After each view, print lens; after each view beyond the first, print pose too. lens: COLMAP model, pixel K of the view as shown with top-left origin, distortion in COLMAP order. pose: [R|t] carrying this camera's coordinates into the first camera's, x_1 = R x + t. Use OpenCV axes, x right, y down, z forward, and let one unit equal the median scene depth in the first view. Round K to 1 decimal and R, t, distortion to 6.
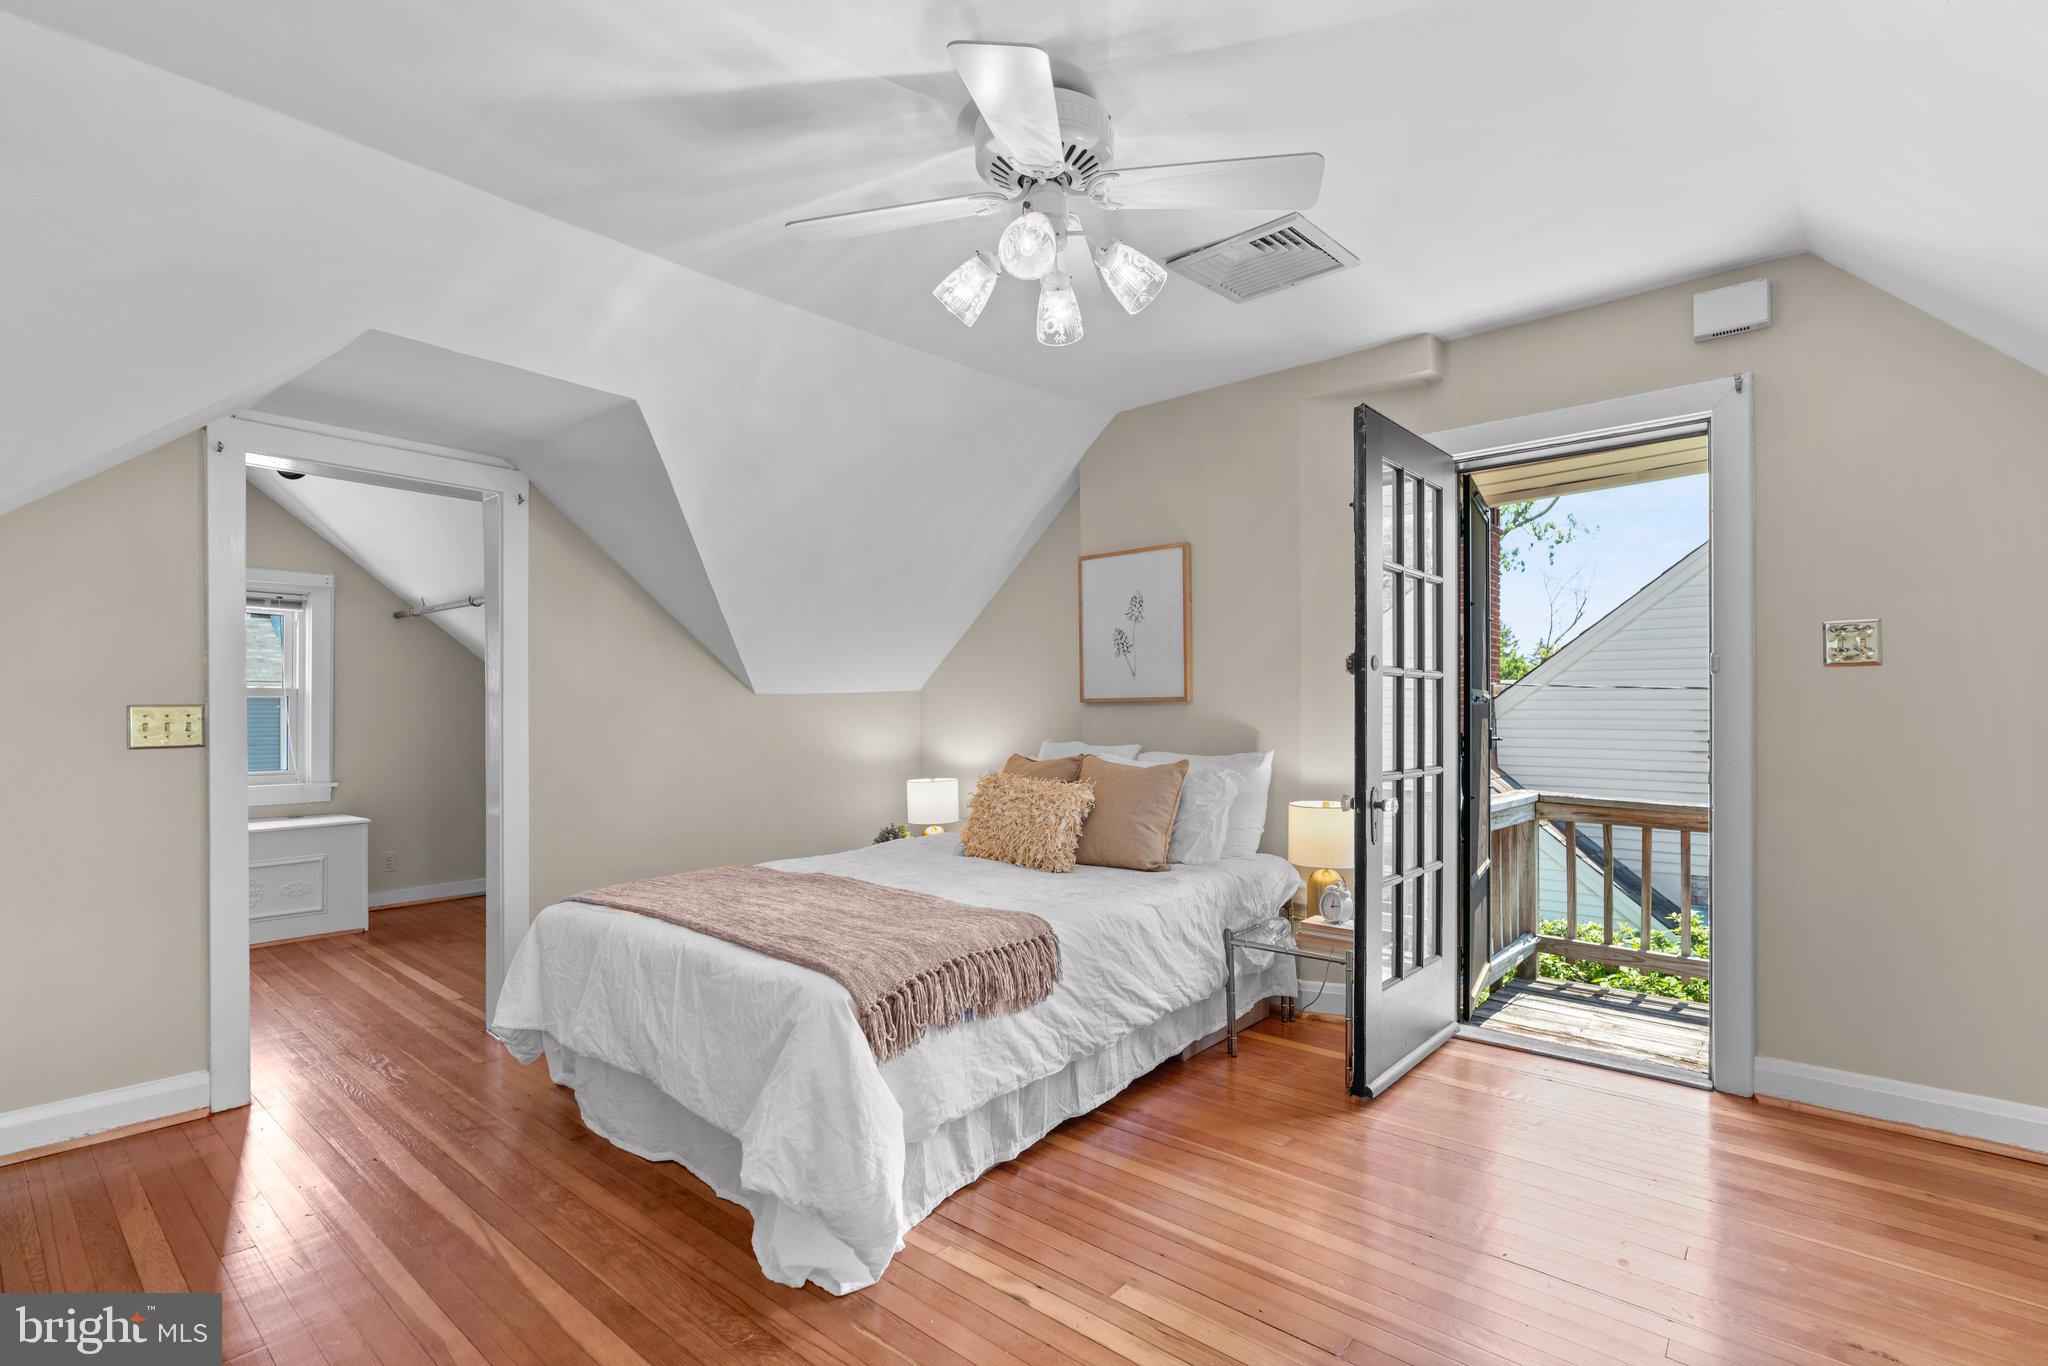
lens RADIAL K [[949.8, 0, 1027.7], [0, 949.8, 713.5], [0, 0, 1]] dist [0.001948, 0.000514]
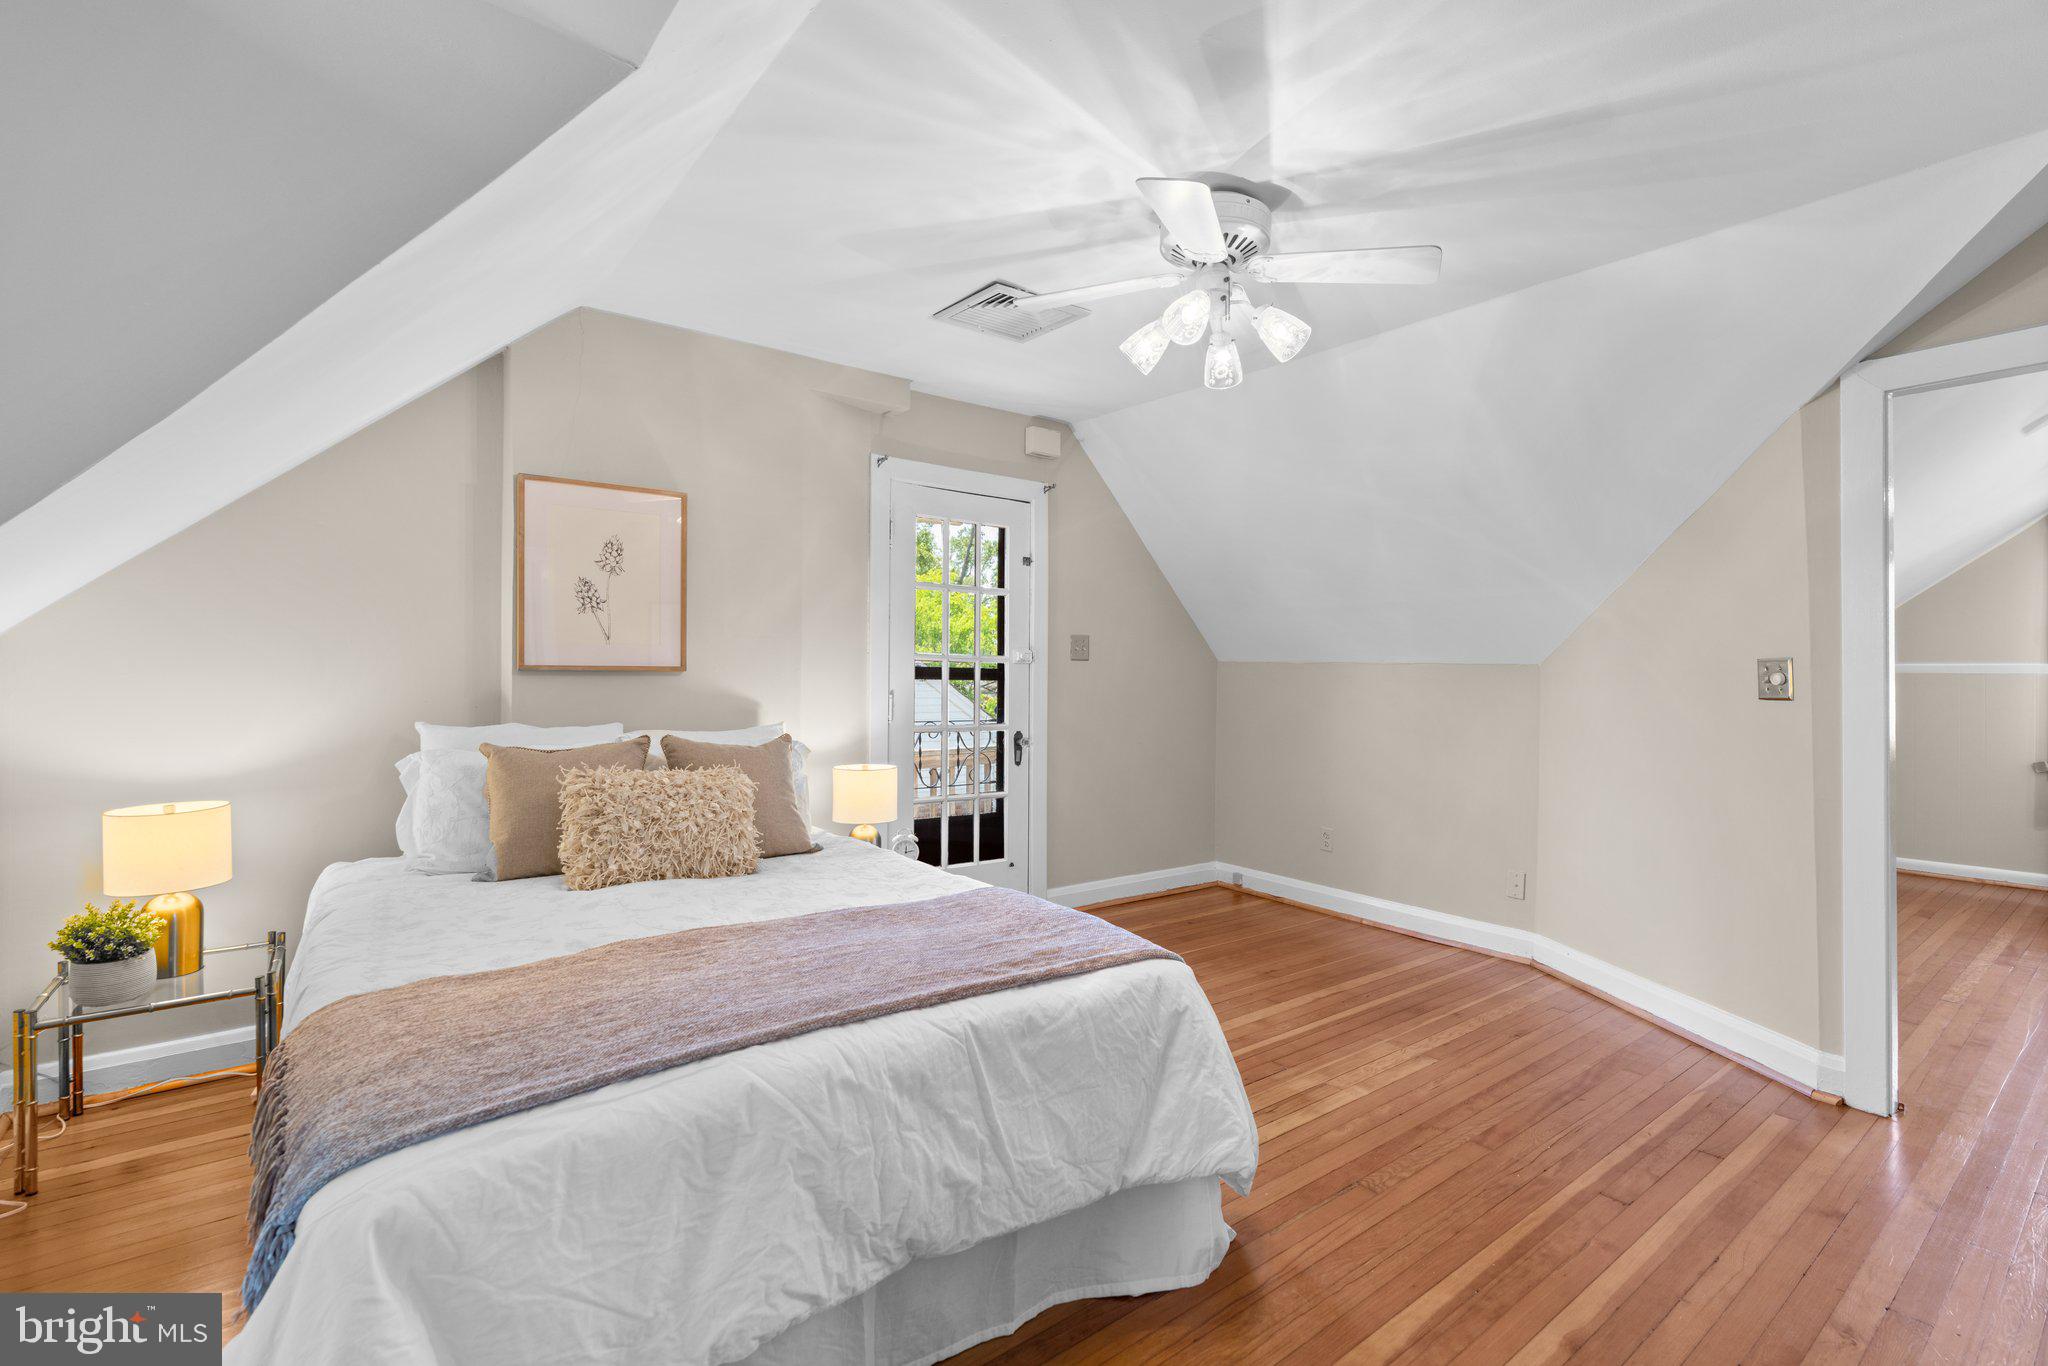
lens RADIAL K [[945.2, 0, 1017.1], [0, 945.2, 681.8], [0, 0, 1]] dist [-0.001994, 0.000545]
pose [[0.194464, 0.003746, 0.980902, -1.237241], [-0.001424, 0.999993, -0.003537, -0.000955], [-0.980909, -0.000709, 0.194468, 1.001108]]
